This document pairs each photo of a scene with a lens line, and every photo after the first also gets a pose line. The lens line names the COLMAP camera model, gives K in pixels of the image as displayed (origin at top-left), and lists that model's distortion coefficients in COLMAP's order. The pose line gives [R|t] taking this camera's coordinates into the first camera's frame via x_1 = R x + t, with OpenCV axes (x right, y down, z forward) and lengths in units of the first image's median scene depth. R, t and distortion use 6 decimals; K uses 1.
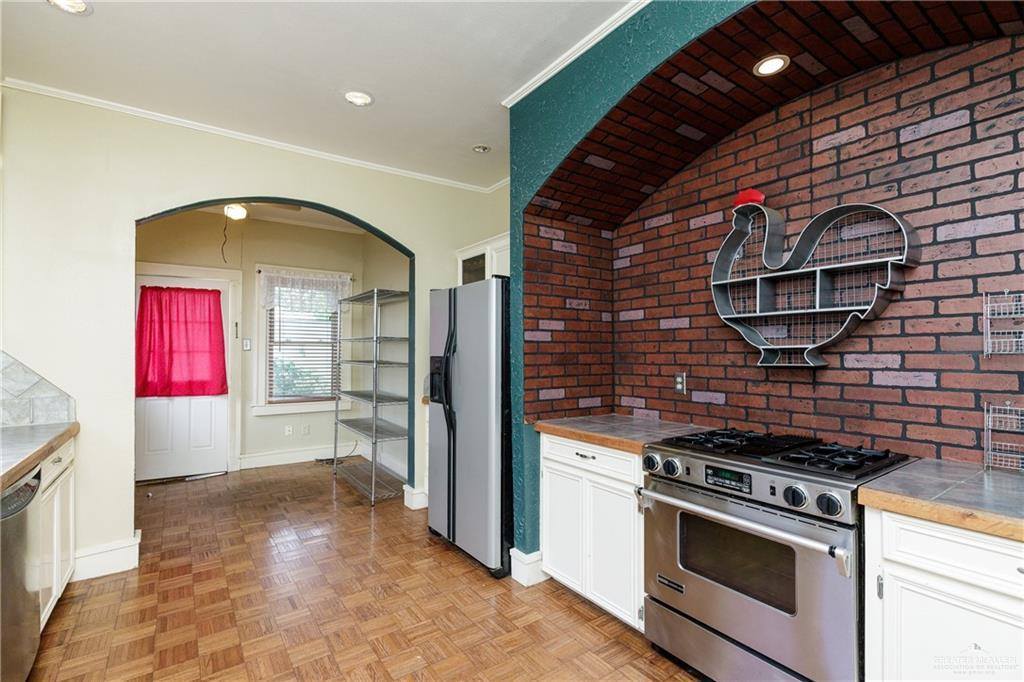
lens RADIAL K [[469.5, 0, 514.3], [0, 469.5, 351.5], [0, 0, 1]] dist [0.012203, -0.002061]
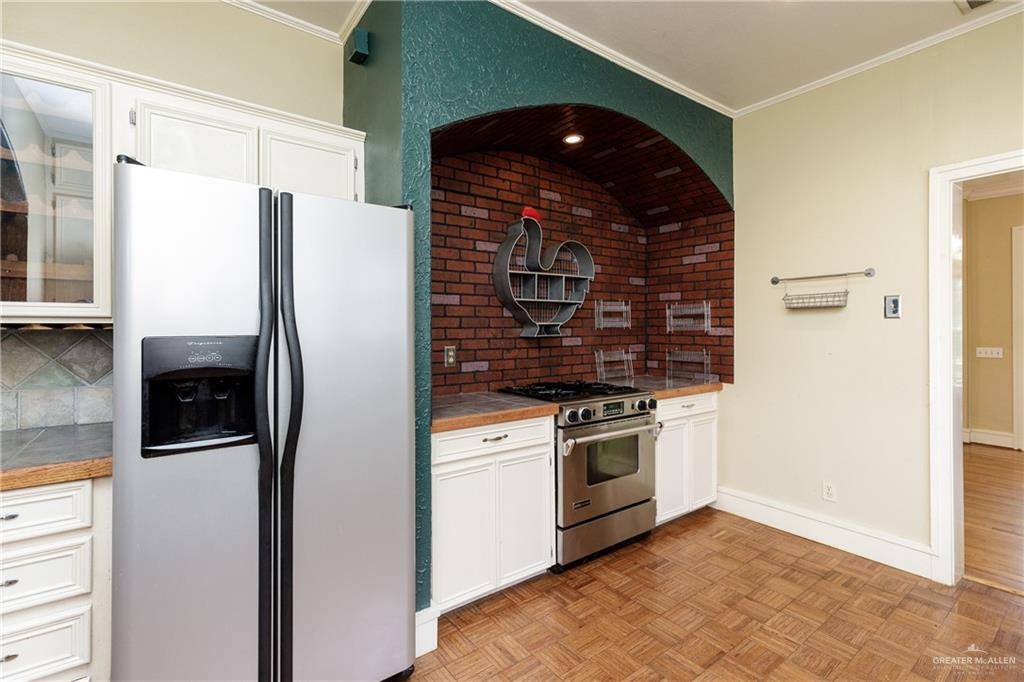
lens RADIAL K [[469.5, 0, 510.8], [0, 469.5, 327.0], [0, 0, 1]] dist [0.012203, -0.002061]
pose [[-0.015223, 0.001949, 0.999882, -0.871759], [0.001973, 0.999996, -0.001919, 0.003605], [-0.999882, 0.001944, -0.015227, 1.097480]]
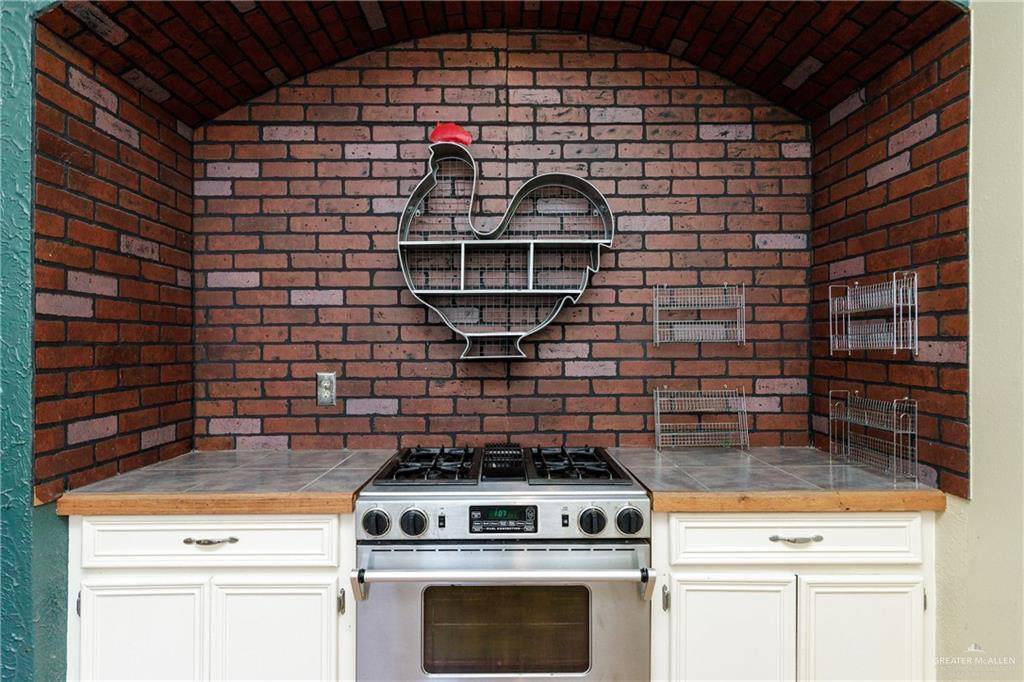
lens RADIAL K [[579.4, 0, 510.7], [0, 579.4, 343.4], [0, 0, 1]] dist [0.012056, -0.006763]
pose [[0.571227, 0.000024, 0.820792, -0.206739], [0.002237, 0.999996, -0.001586, 0.006878], [-0.820789, 0.002742, 0.571225, 0.402521]]
